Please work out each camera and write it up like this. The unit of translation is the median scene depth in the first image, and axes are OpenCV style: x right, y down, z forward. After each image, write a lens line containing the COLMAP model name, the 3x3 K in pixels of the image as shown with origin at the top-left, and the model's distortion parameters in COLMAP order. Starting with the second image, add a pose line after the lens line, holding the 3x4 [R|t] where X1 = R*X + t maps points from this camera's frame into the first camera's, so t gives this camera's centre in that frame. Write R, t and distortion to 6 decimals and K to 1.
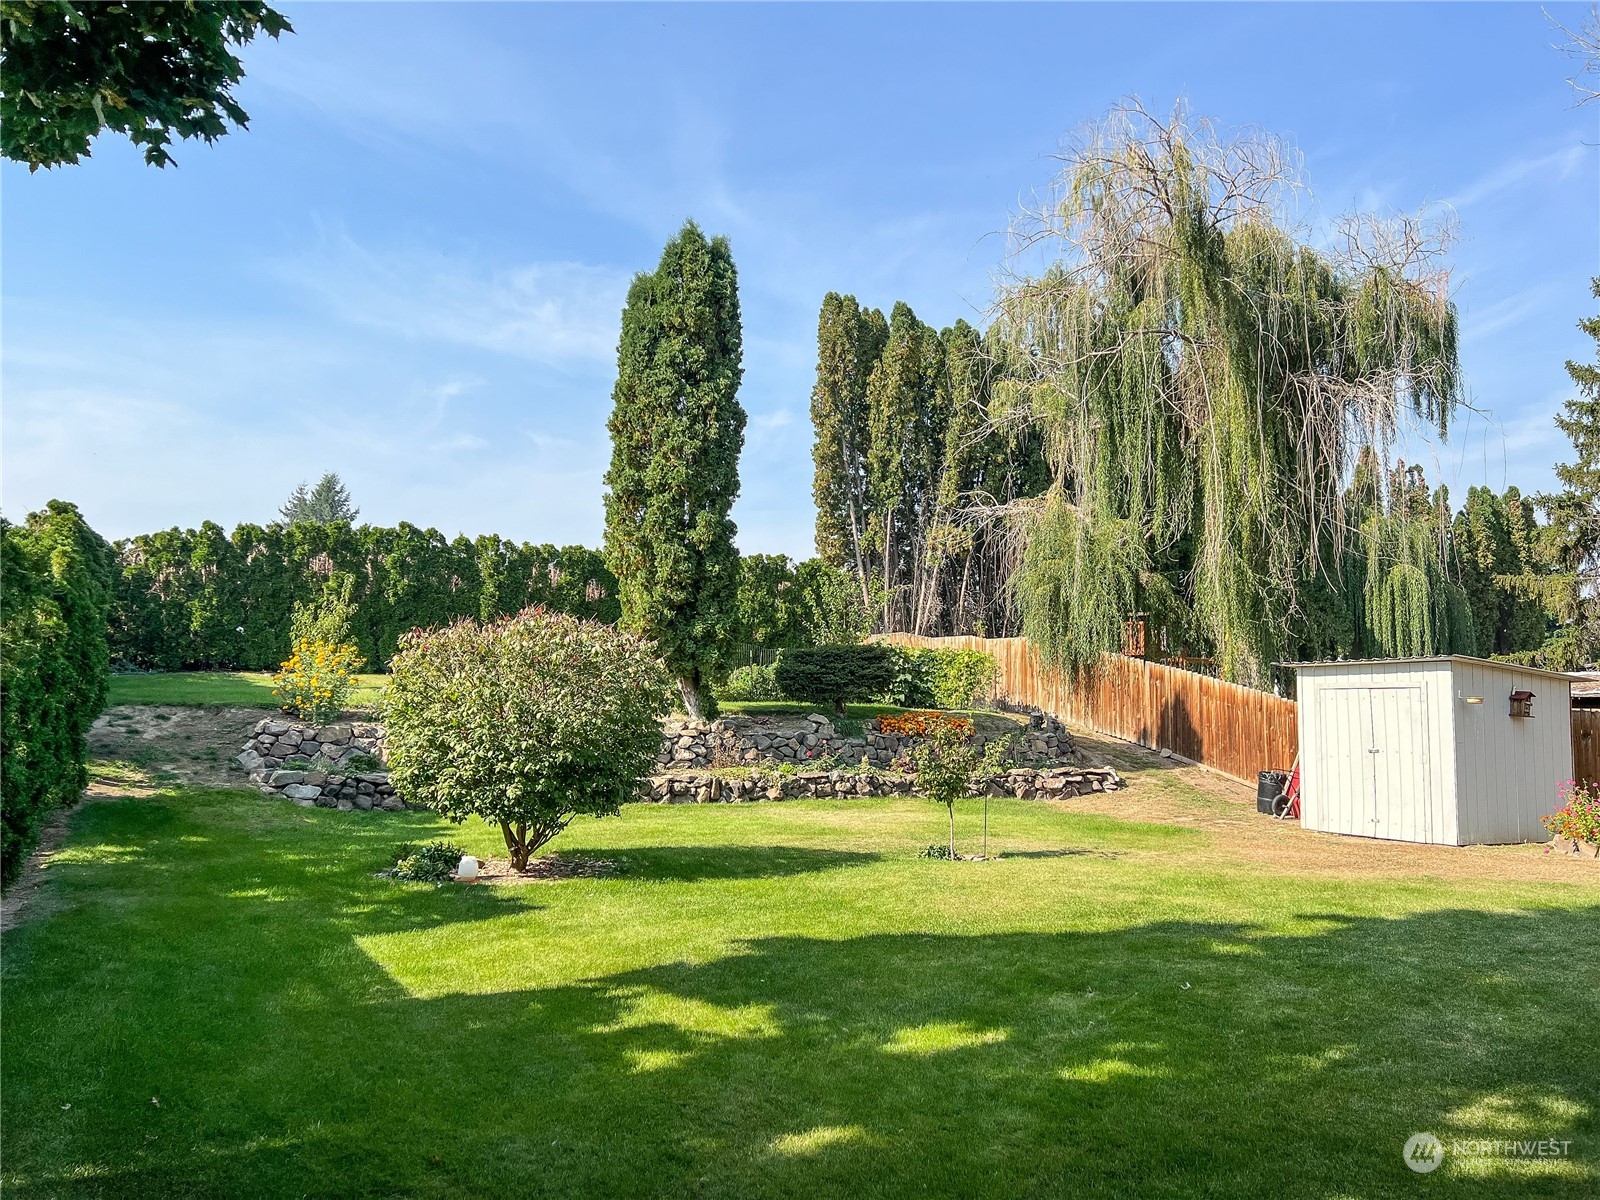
lens RADIAL K [[1248.2, 0, 800.0], [0, 1248.2, 600.0], [0, 0, 1]] dist [0.053876, -0.008507]
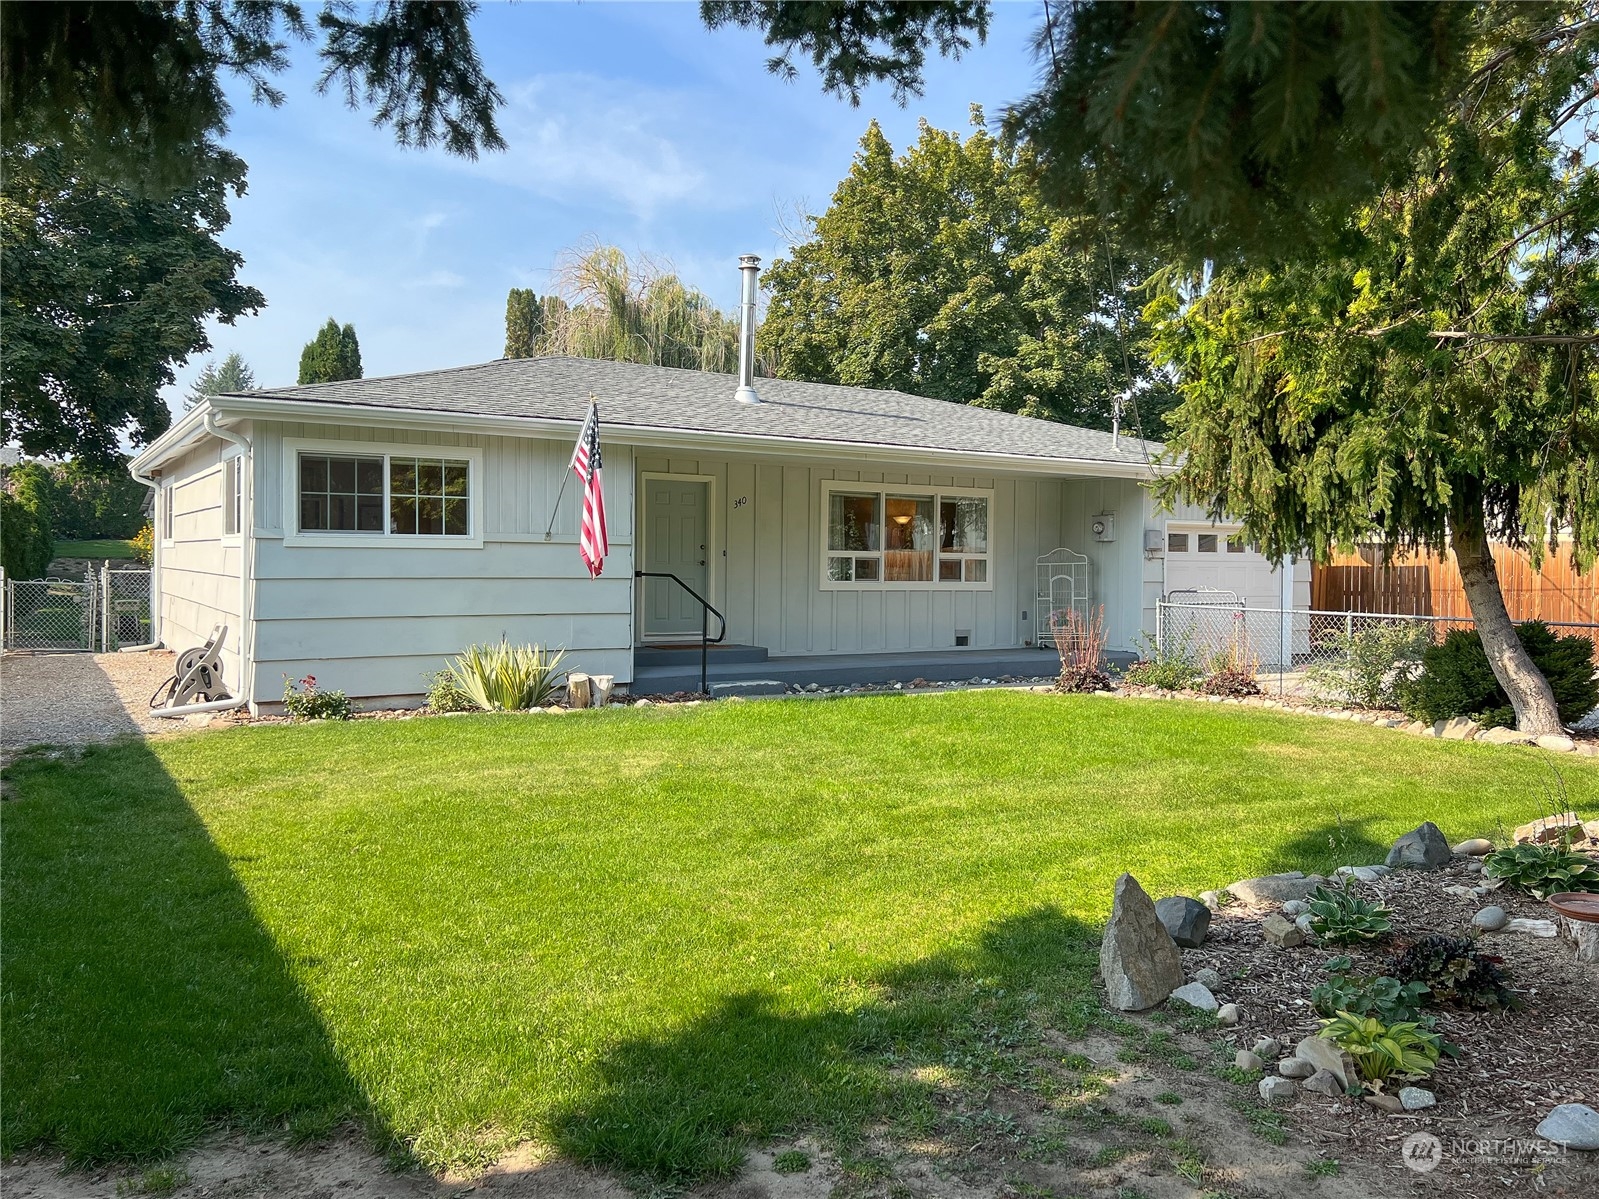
lens RADIAL K [[1247.4, 0, 799.5], [0, 1247.4, 599.5], [0, 0, 1]] dist [0.053876, -0.008507]
pose [[0.999271, -0.009965, 0.036864, 0.470845], [0.005557, 0.993021, 0.117807, -0.068727], [-0.037781, -0.117516, 0.992352, -0.879594]]
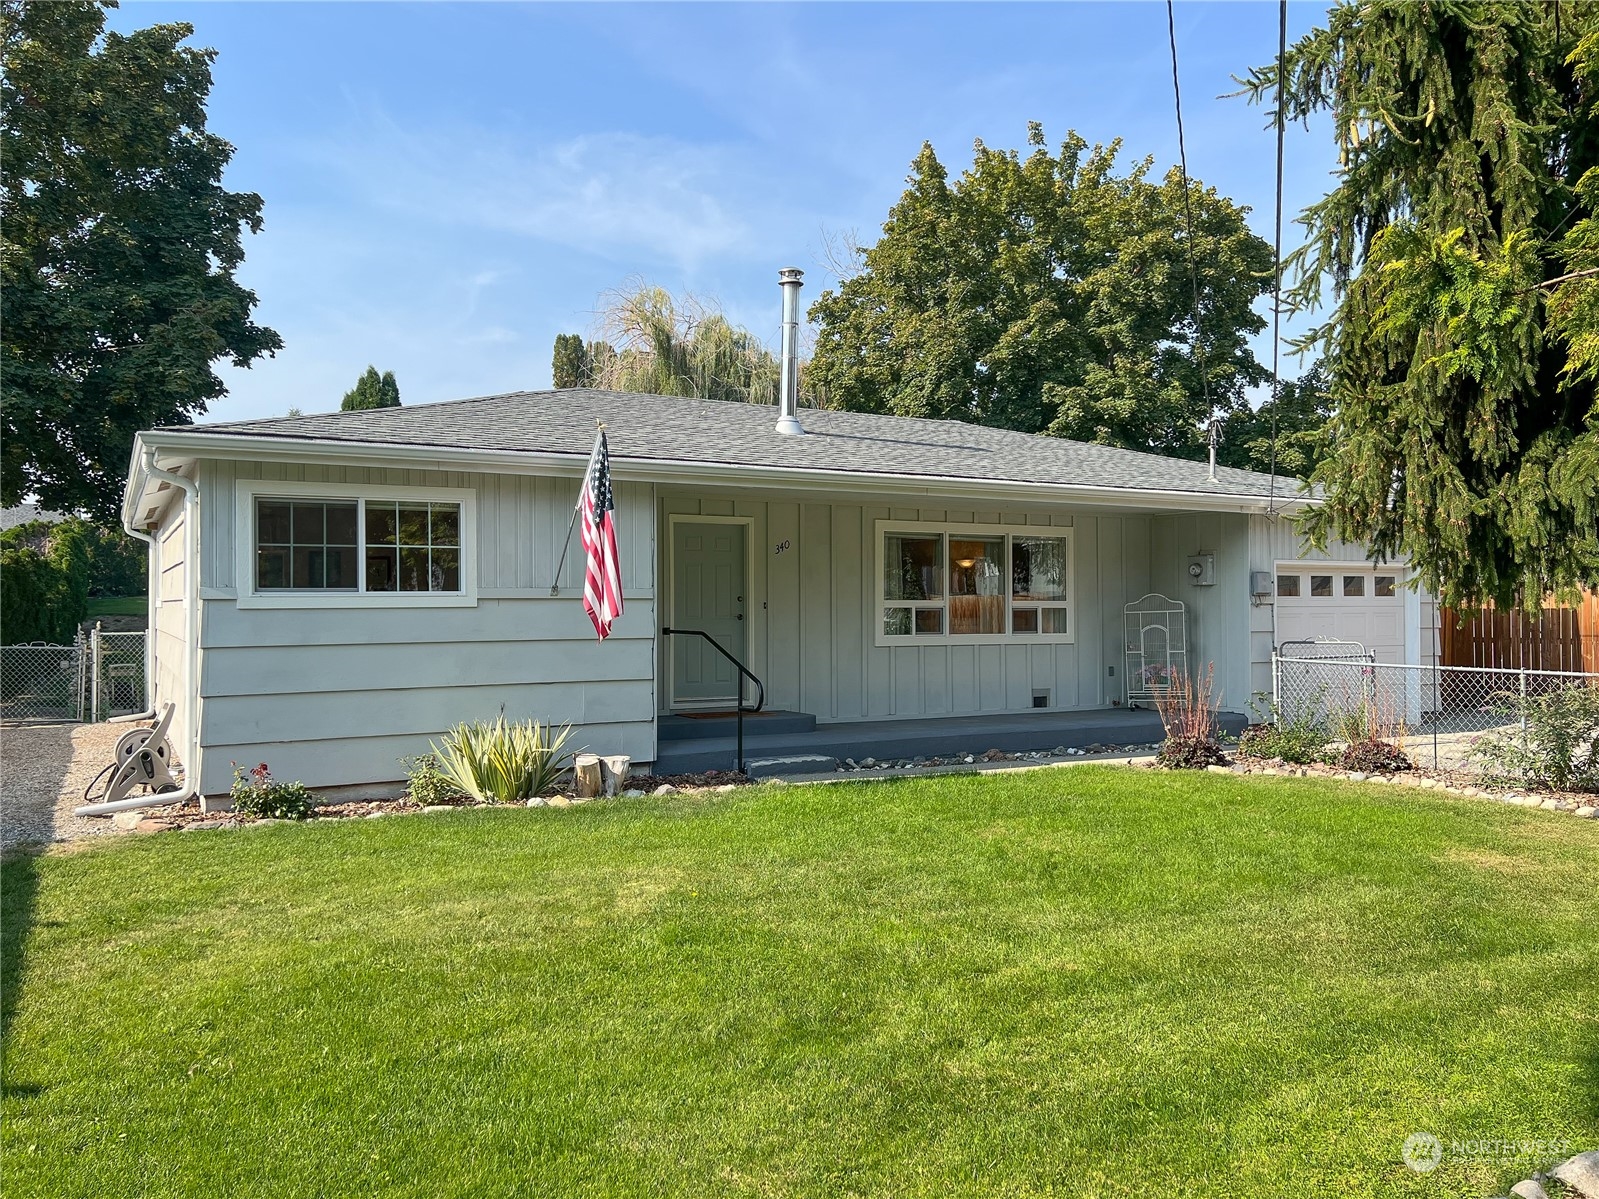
lens RADIAL K [[1247.4, 0, 799.5], [0, 1247.4, 599.5], [0, 0, 1]] dist [0.053876, -0.008507]
pose [[0.999722, -0.022485, -0.007044, 0.474927], [0.022989, 0.996350, 0.082211, -0.065772], [0.005170, -0.082350, 0.996590, -0.805541]]
